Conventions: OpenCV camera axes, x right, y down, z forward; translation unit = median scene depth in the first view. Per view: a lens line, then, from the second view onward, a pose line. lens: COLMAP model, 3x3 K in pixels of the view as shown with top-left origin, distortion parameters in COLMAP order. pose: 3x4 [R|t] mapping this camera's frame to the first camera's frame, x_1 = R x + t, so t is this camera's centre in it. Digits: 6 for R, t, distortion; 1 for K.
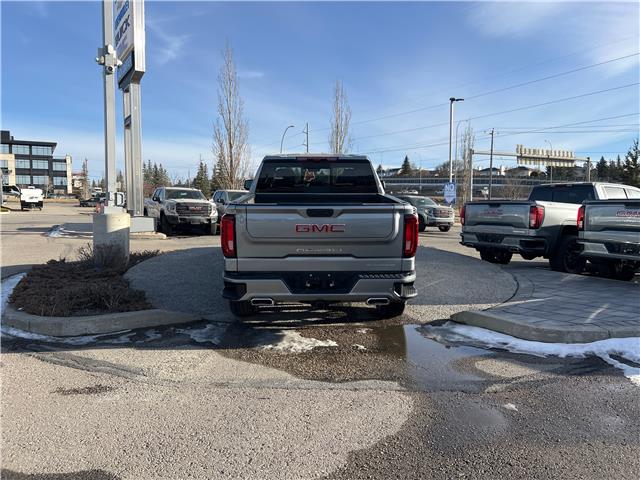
lens RADIAL K [[479.1, 0, 320.0], [0, 479.1, 240.0], [0, 0, 1]] dist [0.067893, -0.081186]
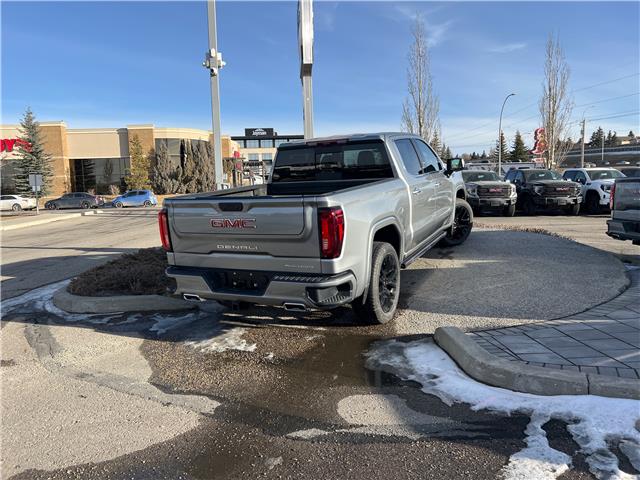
lens RADIAL K [[479.1, 0, 320.0], [0, 479.1, 240.0], [0, 0, 1]] dist [0.067893, -0.081186]
pose [[0.880612, 0.022832, -0.473287, 0.486886], [-0.002925, 0.999081, 0.042754, -0.027332], [0.473828, -0.036266, 0.879870, 0.216133]]
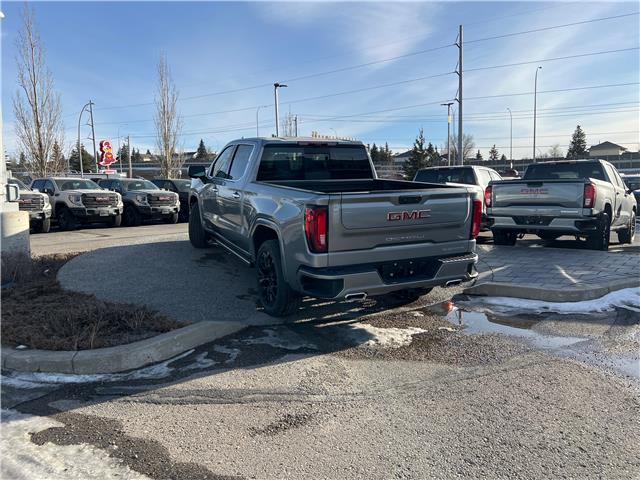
lens RADIAL K [[479.1, 0, 320.0], [0, 479.1, 240.0], [0, 0, 1]] dist [0.067893, -0.081186]
pose [[0.911149, -0.071942, 0.405749, -0.471166], [0.058882, 0.997268, 0.044598, -0.023905], [-0.407849, -0.016744, 0.912896, 0.144981]]
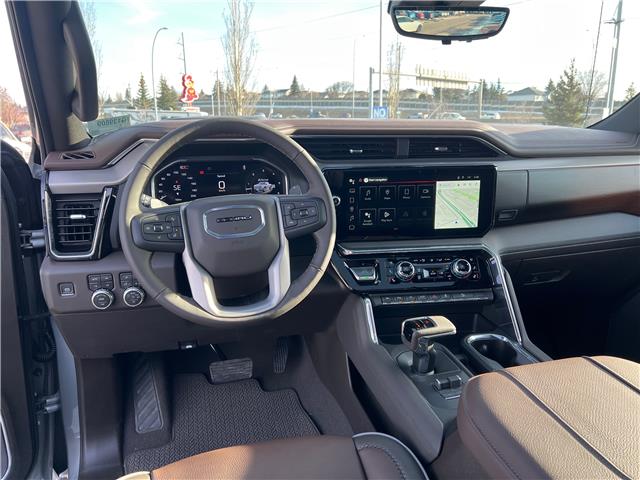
lens RADIAL K [[479.1, 0, 320.0], [0, 479.1, 240.0], [0, 0, 1]] dist [0.067893, -0.081186]
pose [[0.972558, -0.061048, 0.224508, -0.106197], [0.025652, 0.987215, 0.157317, -0.180588], [-0.231242, -0.147241, 0.961690, 1.377792]]
